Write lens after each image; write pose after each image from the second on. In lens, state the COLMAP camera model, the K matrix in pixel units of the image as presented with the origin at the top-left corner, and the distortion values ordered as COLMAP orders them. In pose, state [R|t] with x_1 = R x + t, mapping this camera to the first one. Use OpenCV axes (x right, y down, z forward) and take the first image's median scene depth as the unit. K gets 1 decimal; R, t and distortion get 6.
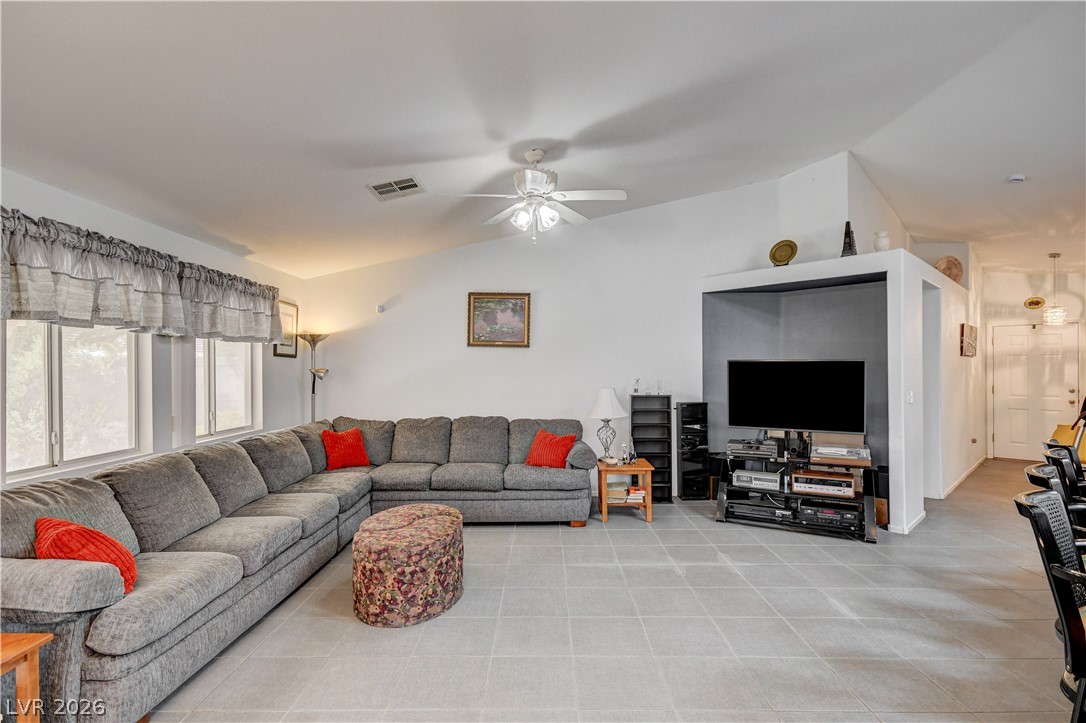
lens RADIAL K [[523.5, 0, 538.4], [0, 523.5, 369.2], [0, 0, 1]] dist [0.015173, -0.000385]
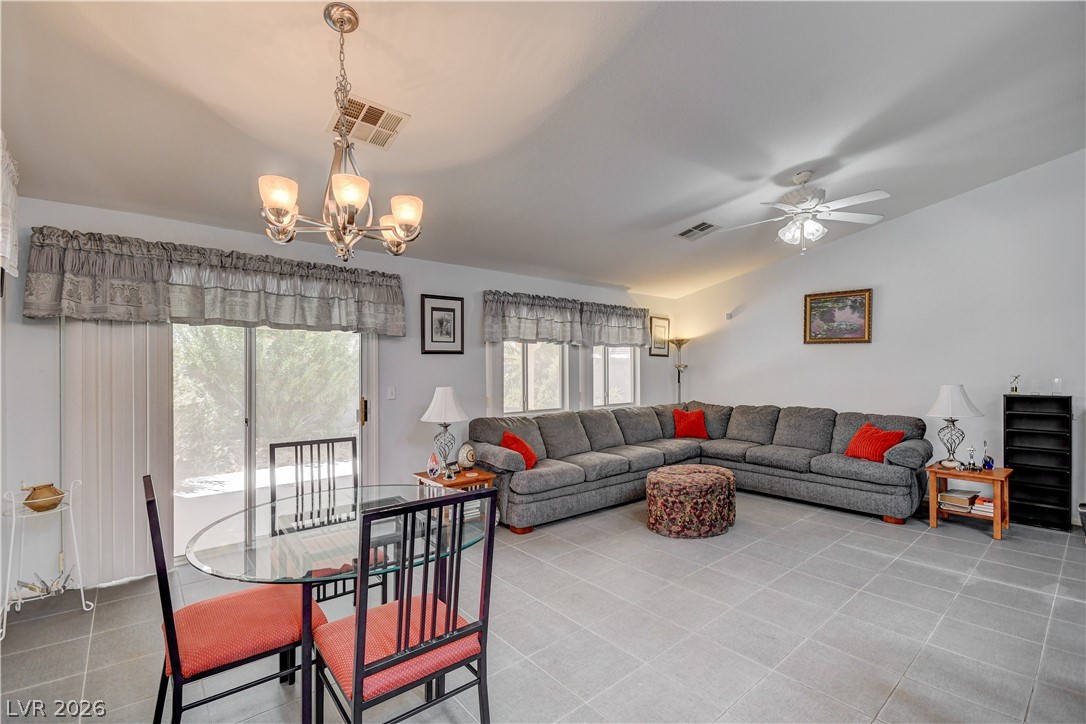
lens RADIAL K [[475.7, 0, 539.9], [0, 475.7, 369.4], [0, 0, 1]] dist [0.013371, -0.004924]
pose [[0.652265, 0.004853, -0.757976, 0.316469], [-0.000499, 0.999982, 0.005974, 0.004982], [0.757991, -0.003519, 0.652256, -0.091260]]
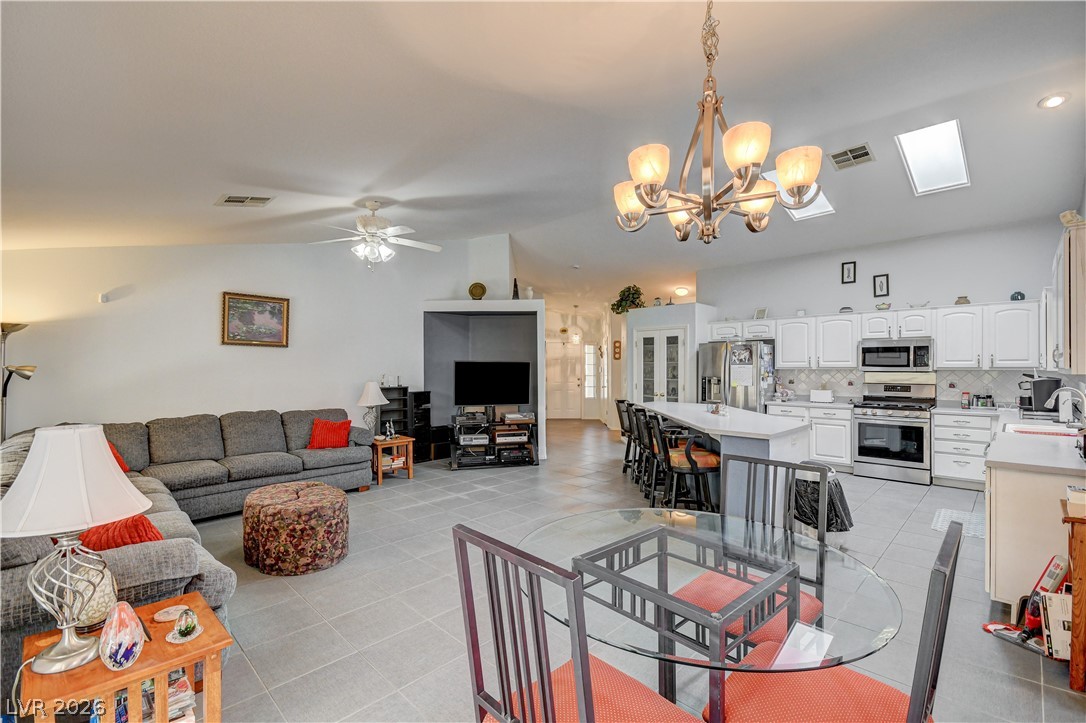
lens RADIAL K [[475.7, 0, 532.4], [0, 475.7, 368.4], [0, 0, 1]] dist [0.013371, -0.004924]
pose [[0.707654, -0.000826, 0.706559, -0.438178], [0.001018, 0.999999, 0.000150, 0.003939], [-0.706559, 0.000613, 0.707654, -0.101638]]
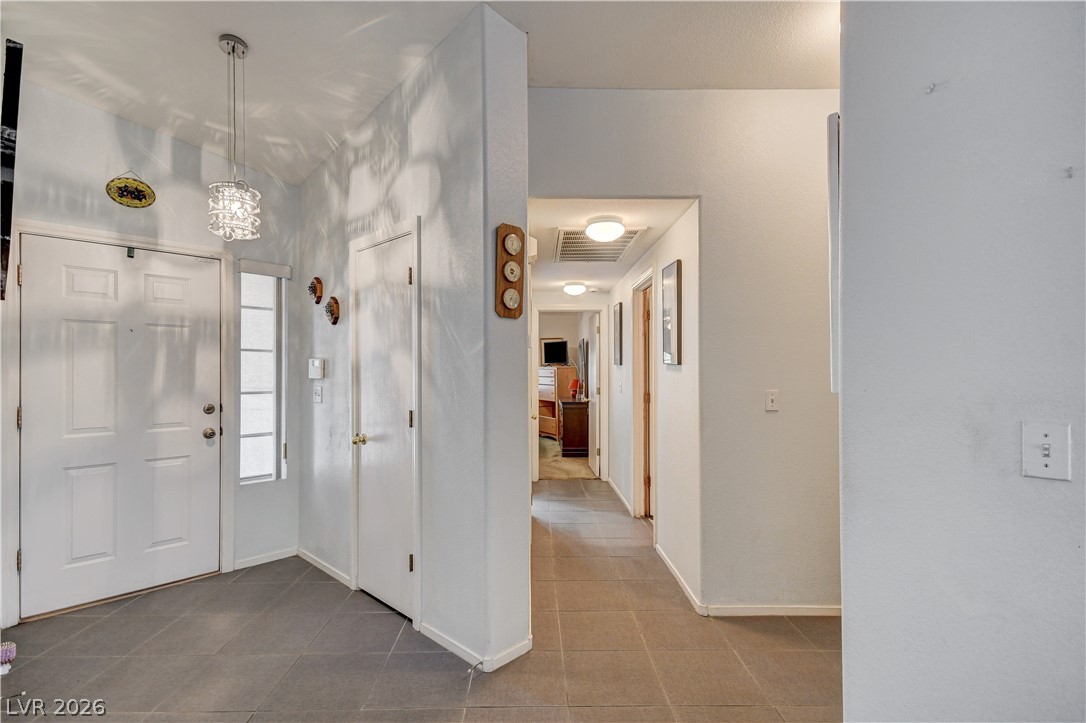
lens RADIAL K [[523.5, 0, 533.4], [0, 523.5, 380.5], [0, 0, 1]] dist [0.015173, -0.000385]
pose [[-0.032618, -0.003720, 0.999461, 0.831348], [0.003439, 0.999987, 0.003834, 0.023998], [-0.999462, 0.003562, -0.032604, 1.119550]]
